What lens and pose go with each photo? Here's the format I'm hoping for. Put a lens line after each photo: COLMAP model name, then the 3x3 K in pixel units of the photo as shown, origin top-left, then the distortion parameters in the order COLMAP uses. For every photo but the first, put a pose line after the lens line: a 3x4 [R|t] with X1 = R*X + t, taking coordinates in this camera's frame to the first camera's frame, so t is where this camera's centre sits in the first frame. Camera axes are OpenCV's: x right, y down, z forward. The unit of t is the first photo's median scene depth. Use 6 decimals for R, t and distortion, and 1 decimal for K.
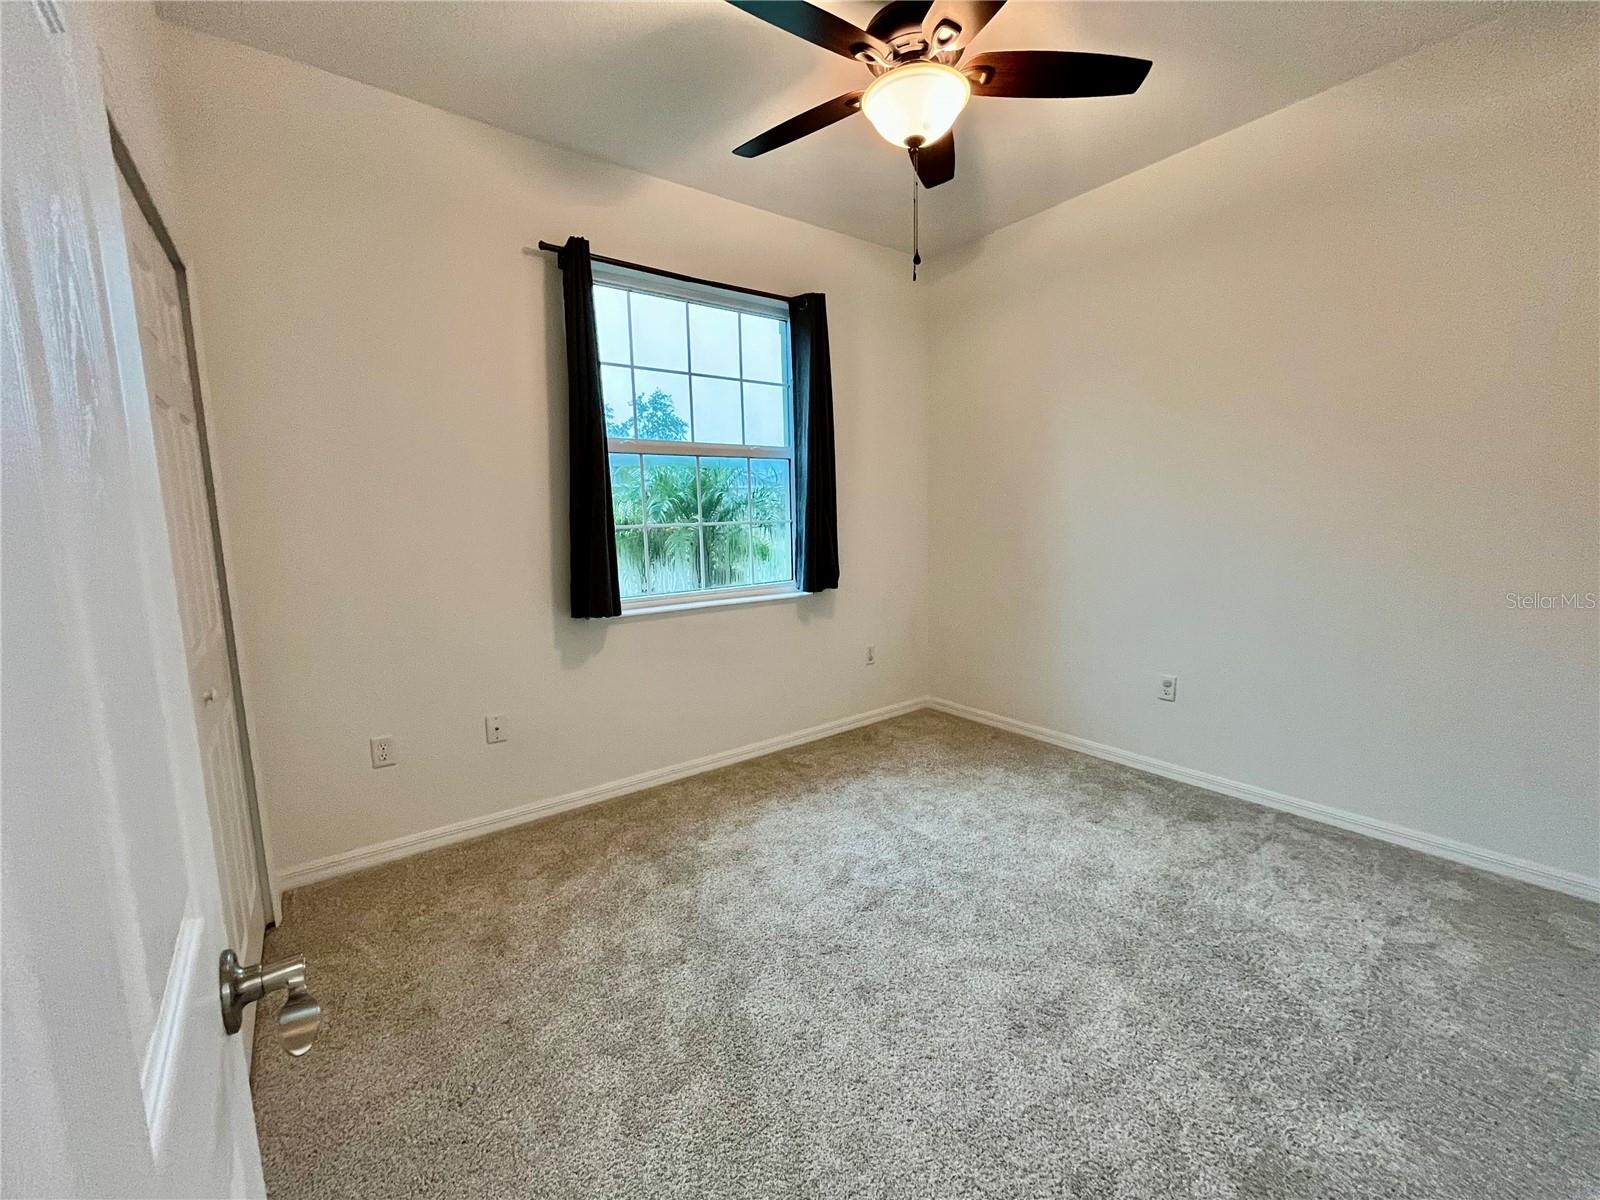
lens RADIAL K [[649.8, 0, 803.2], [0, 649.8, 595.6], [0, 0, 1]] dist [-0.000703, -0.000629]
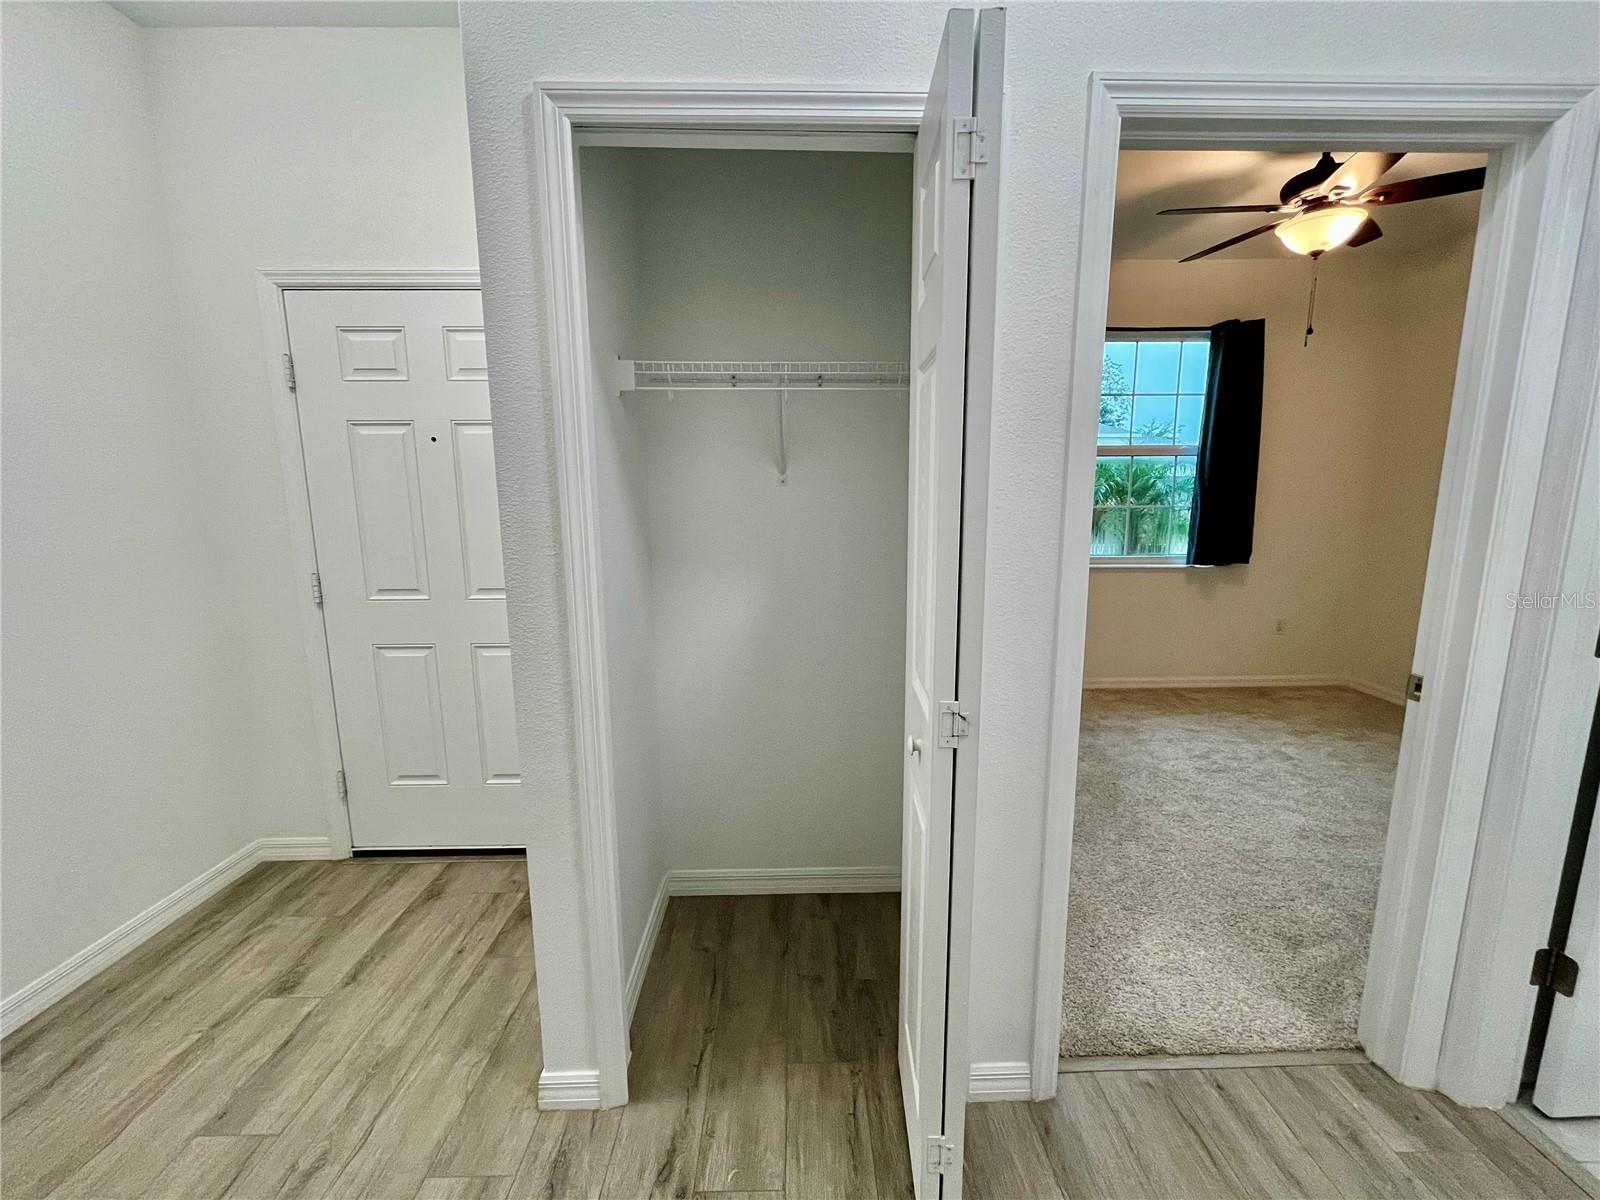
lens RADIAL K [[649.8, 0, 808.4], [0, 649.8, 598.4], [0, 0, 1]] dist [-0.000703, -0.000629]
pose [[0.811249, 0.113445, -0.573590, 0.096921], [-0.089635, 0.993531, 0.069728, 0.044420], [0.577789, -0.005153, 0.816170, -0.487147]]
